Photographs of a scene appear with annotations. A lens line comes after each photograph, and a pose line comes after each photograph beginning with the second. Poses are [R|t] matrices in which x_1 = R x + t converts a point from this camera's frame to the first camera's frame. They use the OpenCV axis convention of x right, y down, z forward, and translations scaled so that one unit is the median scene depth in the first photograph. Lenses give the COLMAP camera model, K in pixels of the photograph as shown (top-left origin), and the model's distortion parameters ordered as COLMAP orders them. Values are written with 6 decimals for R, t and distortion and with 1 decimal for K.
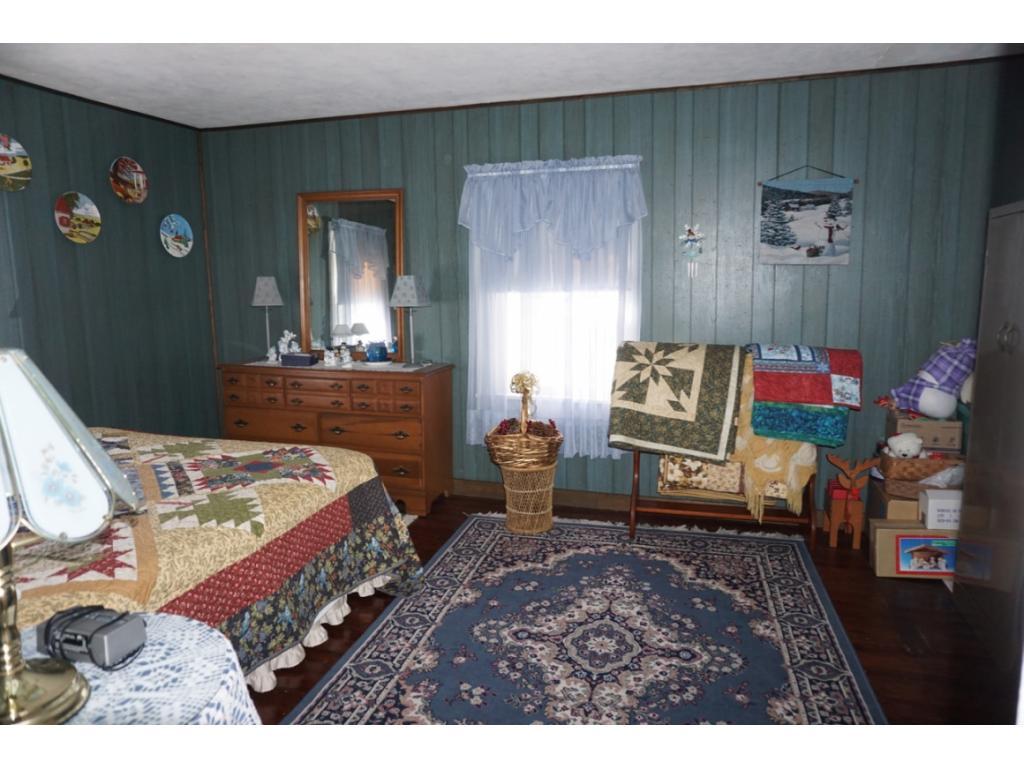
lens RADIAL K [[704.3, 0, 513.8], [0, 704.3, 386.8], [0, 0, 1]] dist [-0.038843, -0.000393]
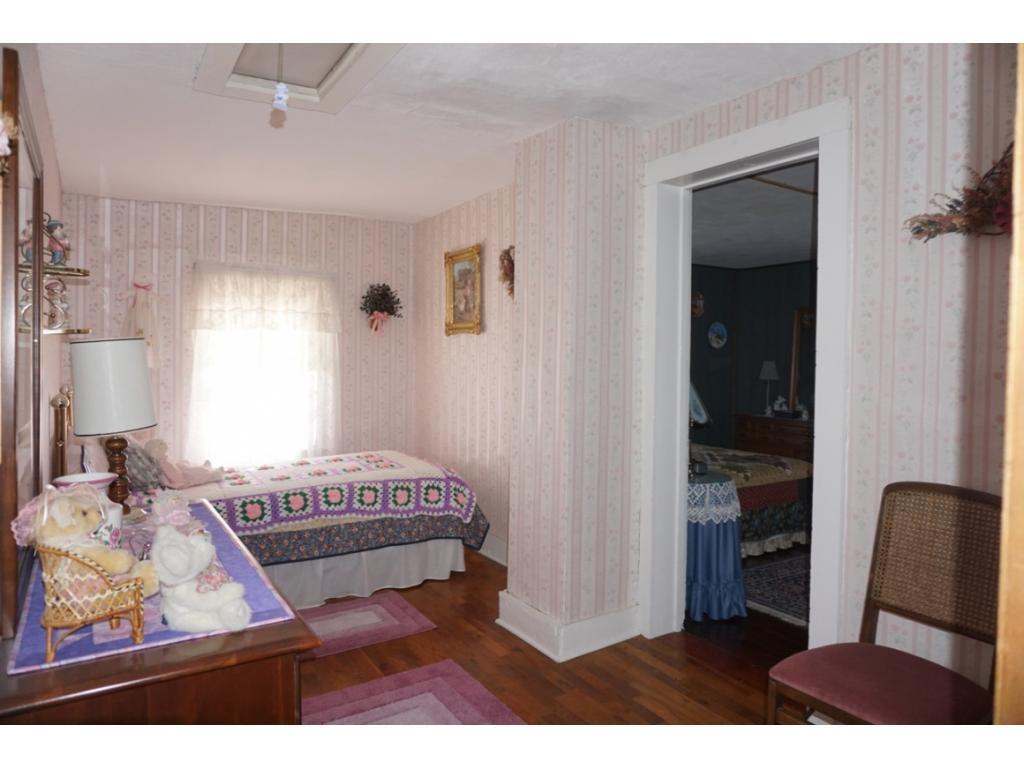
lens RADIAL K [[704.3, 0, 510.6], [0, 704.3, 385.0], [0, 0, 1]] dist [-0.038843, -0.000393]
pose [[0.758035, 0.046084, -0.650584, 0.245540], [-0.126344, 0.988981, -0.077157, 0.096013], [0.639860, 0.140685, 0.755505, -0.588582]]
